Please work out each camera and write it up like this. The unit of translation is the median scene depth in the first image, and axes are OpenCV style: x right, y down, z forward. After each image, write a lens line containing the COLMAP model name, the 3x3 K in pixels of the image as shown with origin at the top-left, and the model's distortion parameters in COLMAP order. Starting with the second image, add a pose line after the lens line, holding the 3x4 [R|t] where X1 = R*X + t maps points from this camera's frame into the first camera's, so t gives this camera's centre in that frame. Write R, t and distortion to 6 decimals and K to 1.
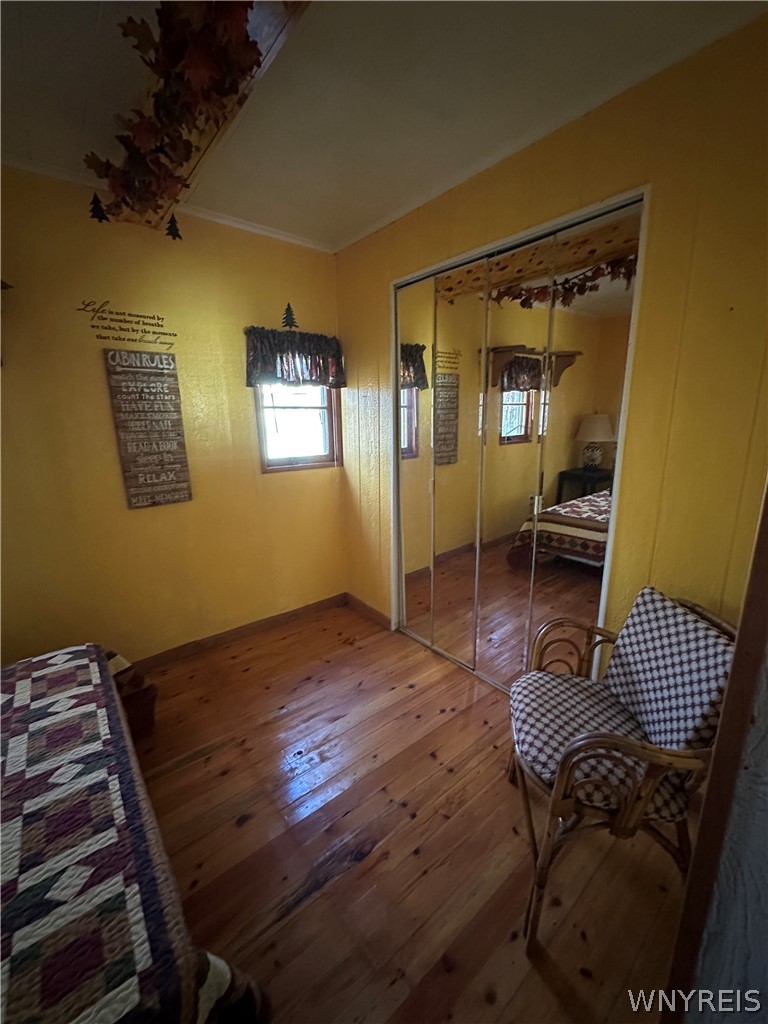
lens RADIAL K [[406.6, 0, 384.0], [0, 406.6, 512.0], [0, 0, 1]] dist [-0.015200, 0.004932]
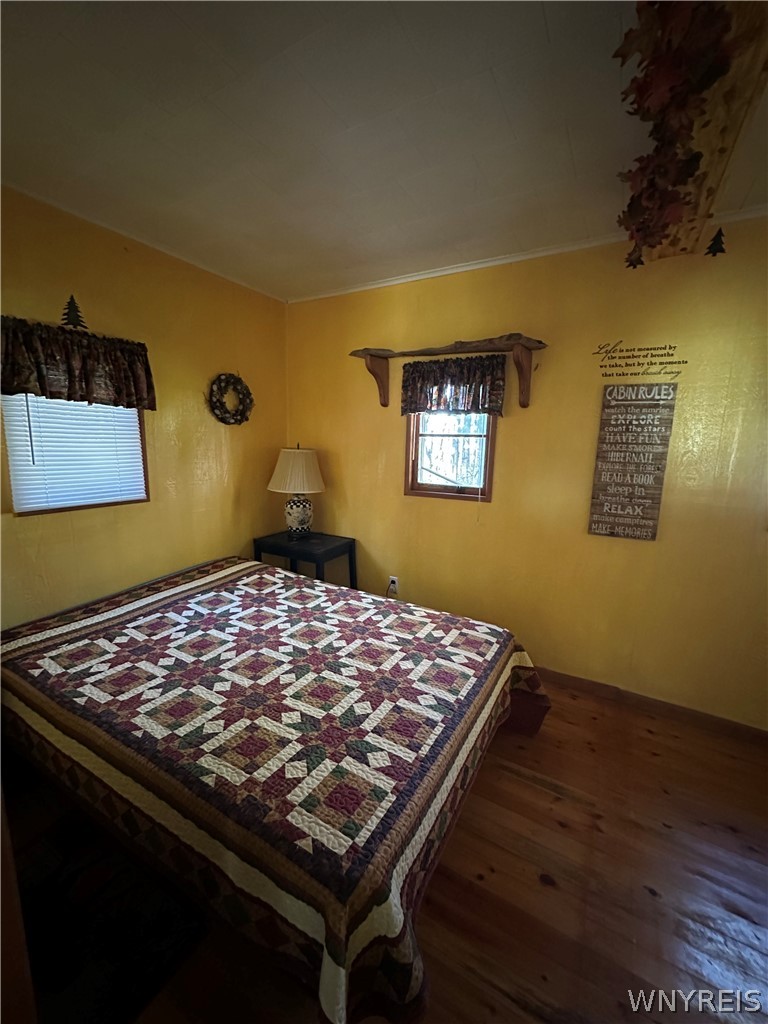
lens RADIAL K [[406.6, 0, 384.0], [0, 406.6, 512.0], [0, 0, 1]] dist [-0.015200, 0.004932]
pose [[0.350383, 0.182802, -0.918594, 0.157042], [-0.248960, 0.963663, 0.096809, -0.032672], [0.902912, 0.194773, 0.383162, 0.109375]]
